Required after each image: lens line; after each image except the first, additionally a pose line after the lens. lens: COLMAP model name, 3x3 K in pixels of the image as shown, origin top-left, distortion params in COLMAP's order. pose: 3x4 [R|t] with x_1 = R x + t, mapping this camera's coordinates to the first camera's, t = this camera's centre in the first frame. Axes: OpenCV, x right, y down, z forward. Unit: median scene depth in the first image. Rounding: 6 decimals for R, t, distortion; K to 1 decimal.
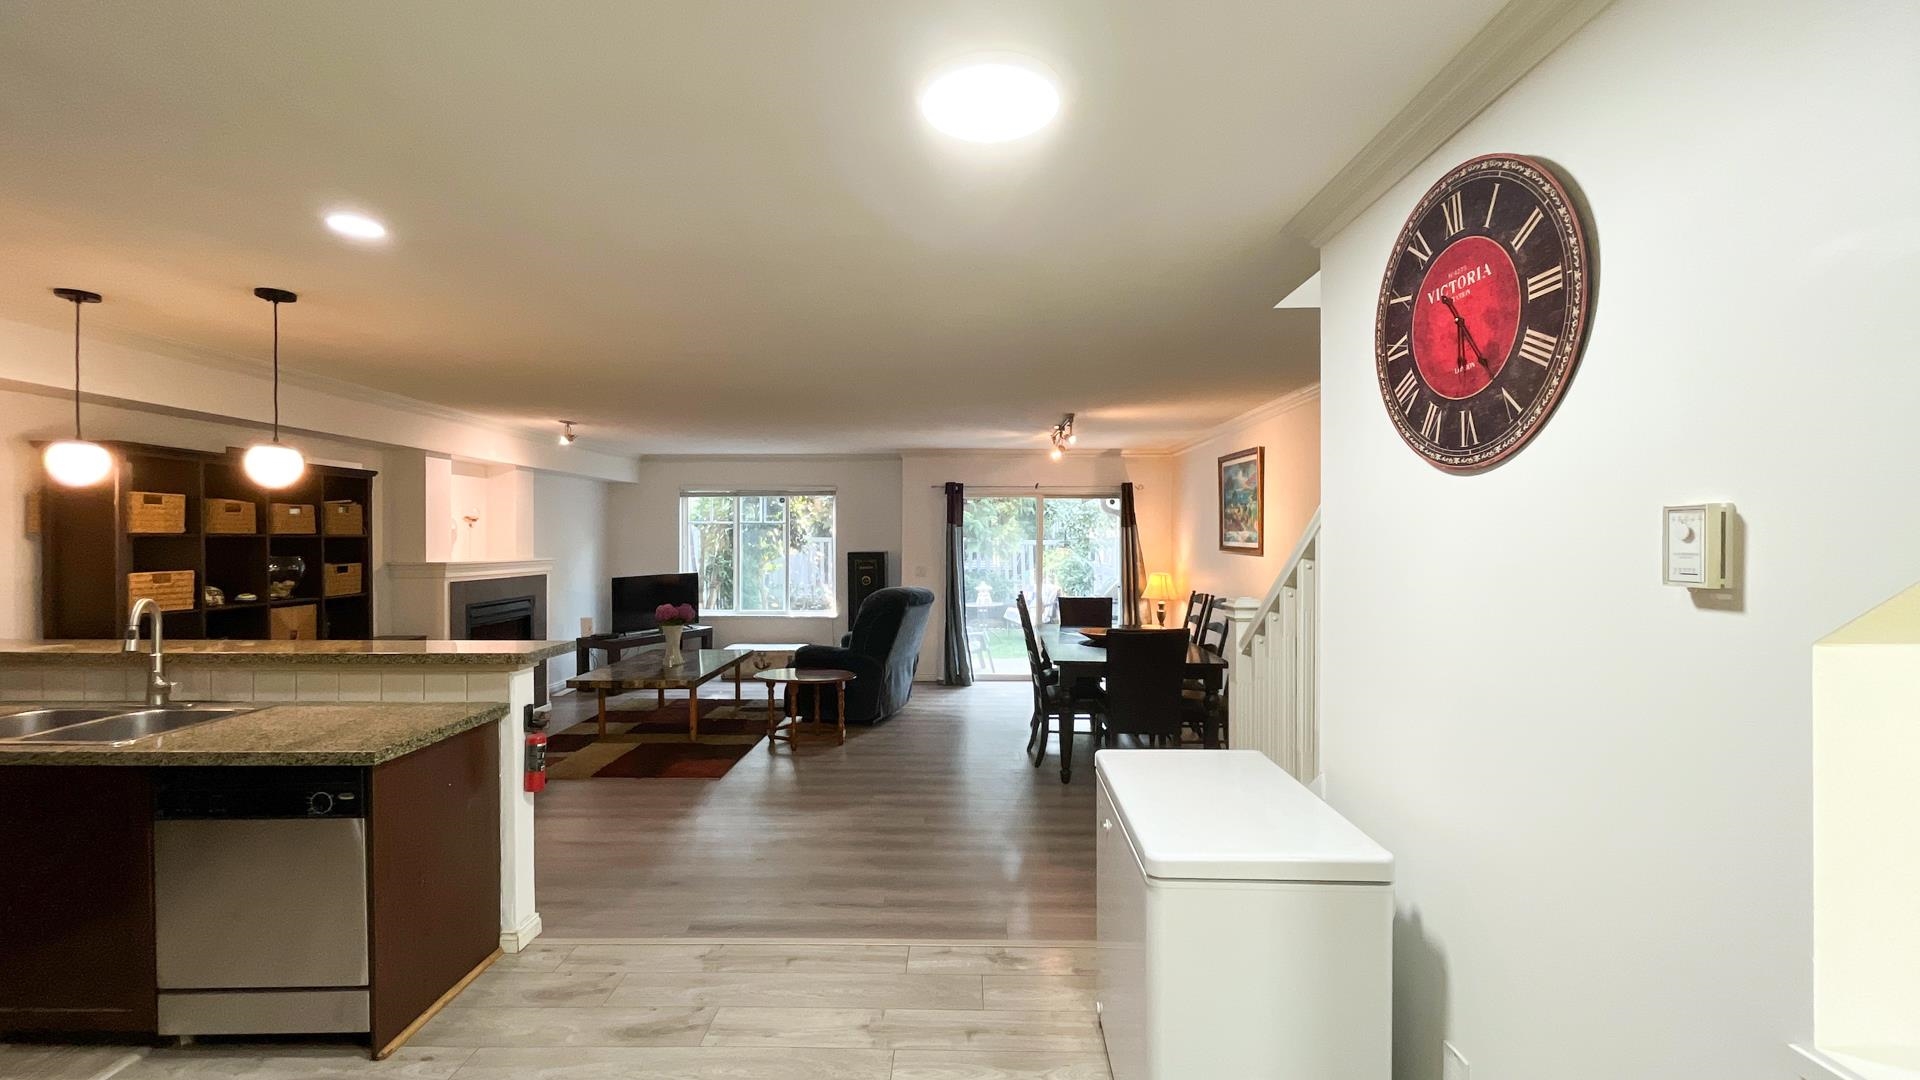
lens RADIAL K [[777.9, 0, 956.2], [0, 777.9, 541.2], [0, 0, 1]] dist [-0.001089, -0.000585]
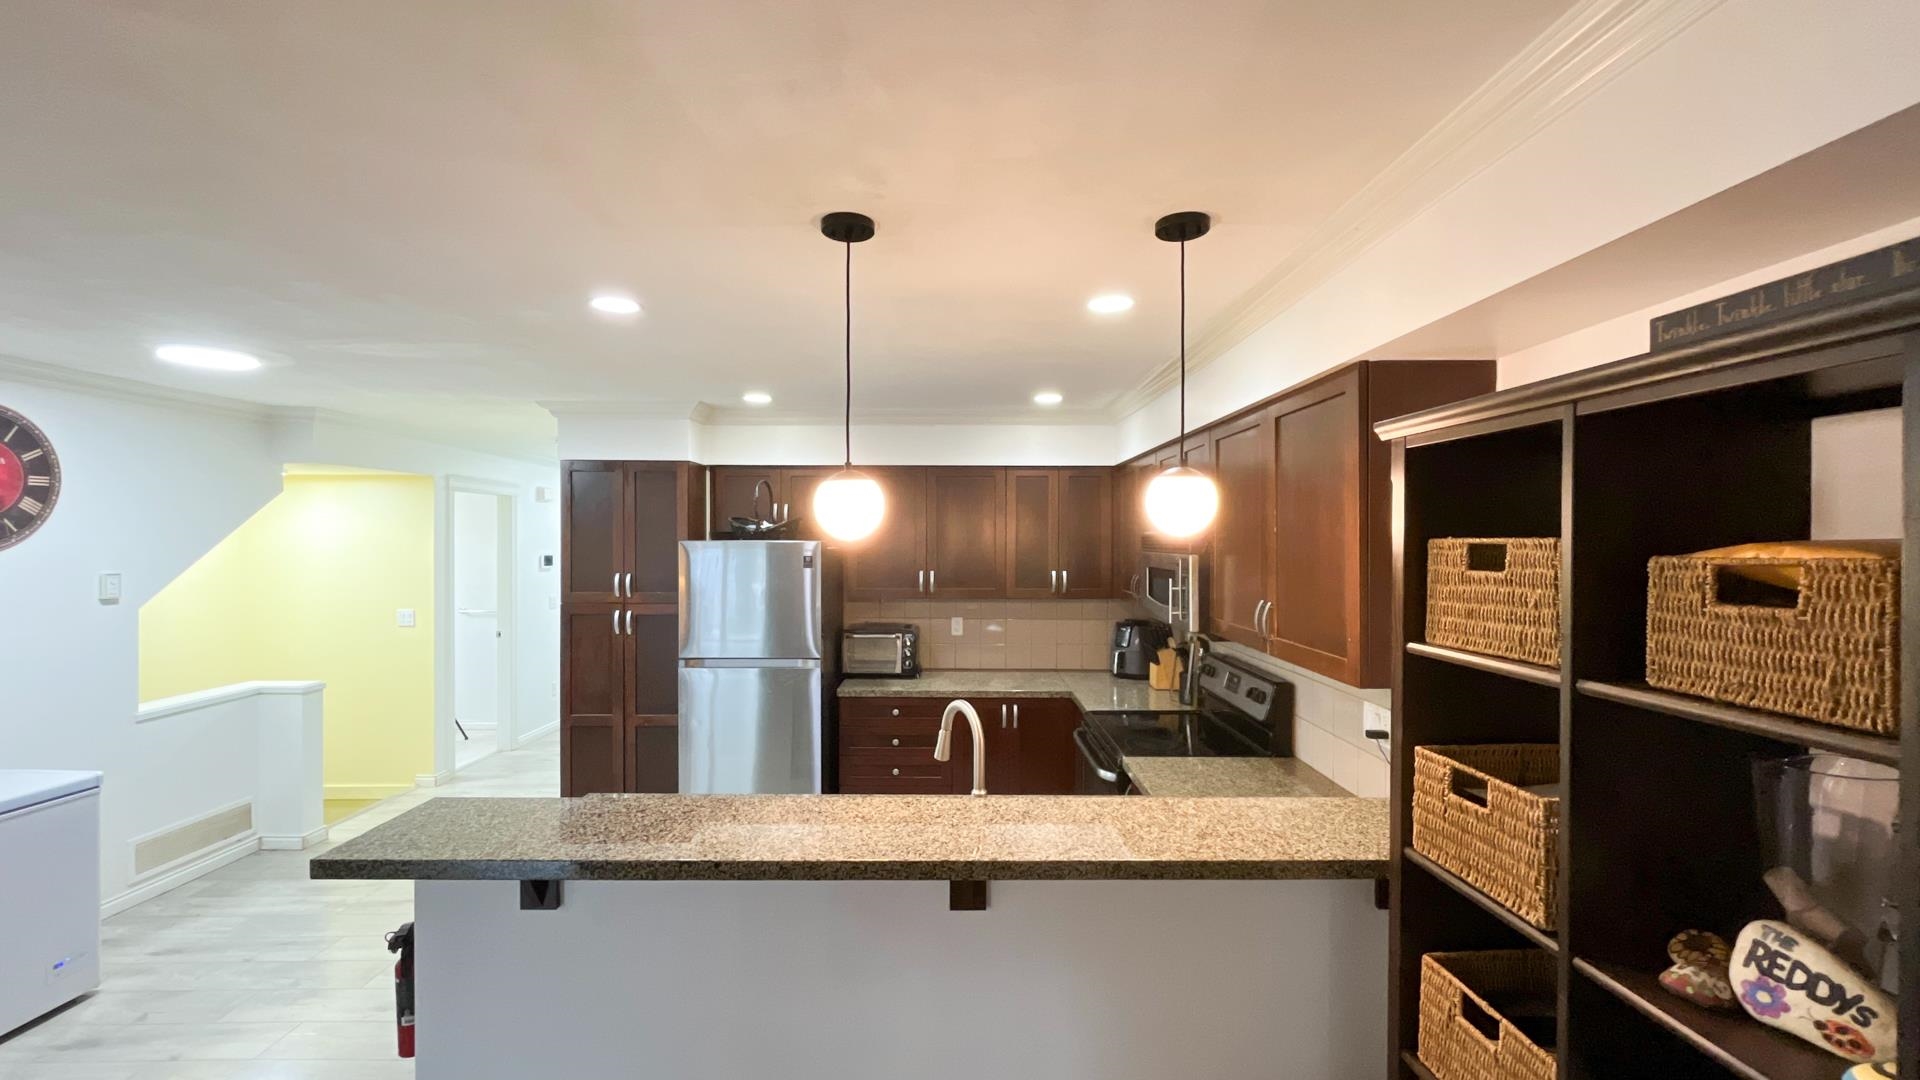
lens RADIAL K [[773.3, 0, 960.0], [0, 773.3, 540.0], [0, 0, 1]] dist [-0.011006, -0.000195]
pose [[-0.999727, -0.002029, -0.023279, -0.450181], [-0.002032, 0.999998, 0.000068, -0.034419], [0.023278, 0.000115, -0.999729, 0.756058]]
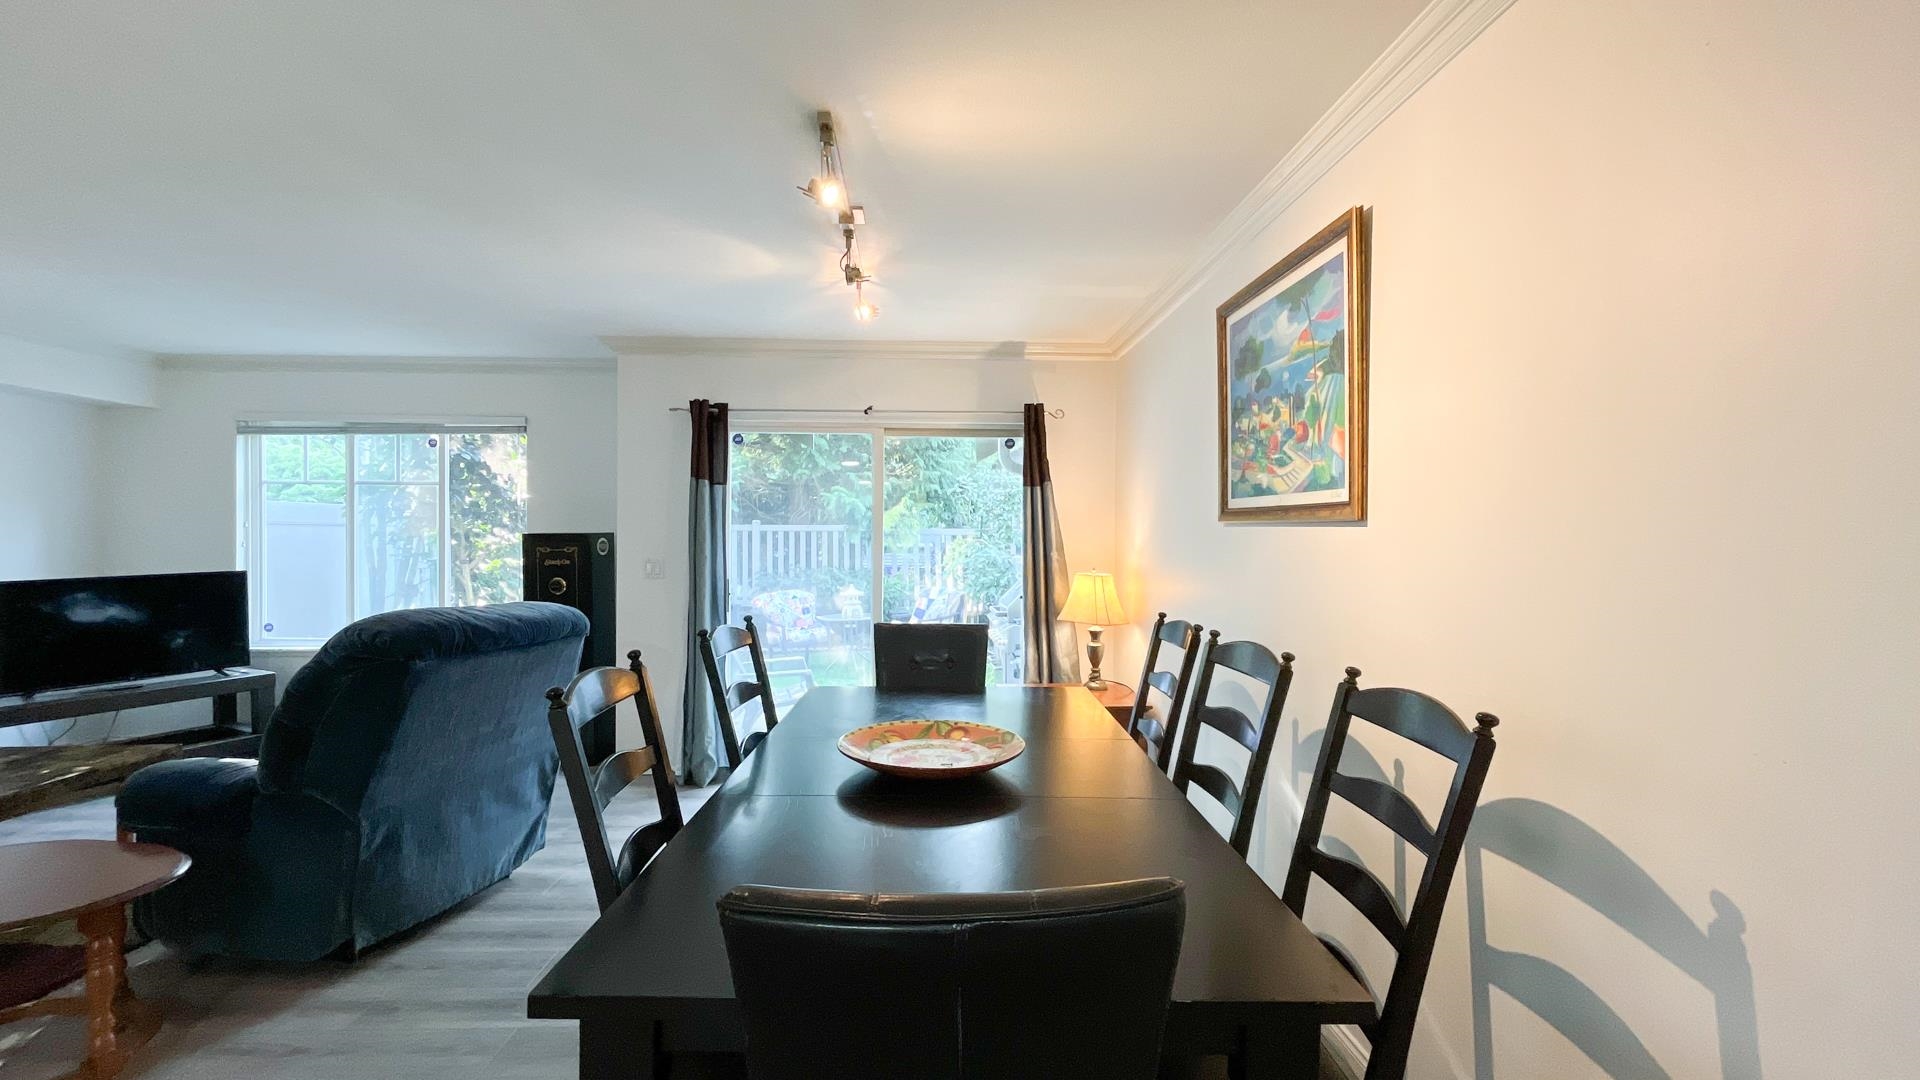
lens RADIAL K [[777.9, 0, 956.2], [0, 777.9, 541.2], [0, 0, 1]] dist [-0.001089, -0.000585]
pose [[0.998166, 0.001400, 0.060514, 0.174025], [-0.001514, 0.999997, 0.001849, 0.024287], [-0.060512, -0.001937, 0.998166, 0.606909]]
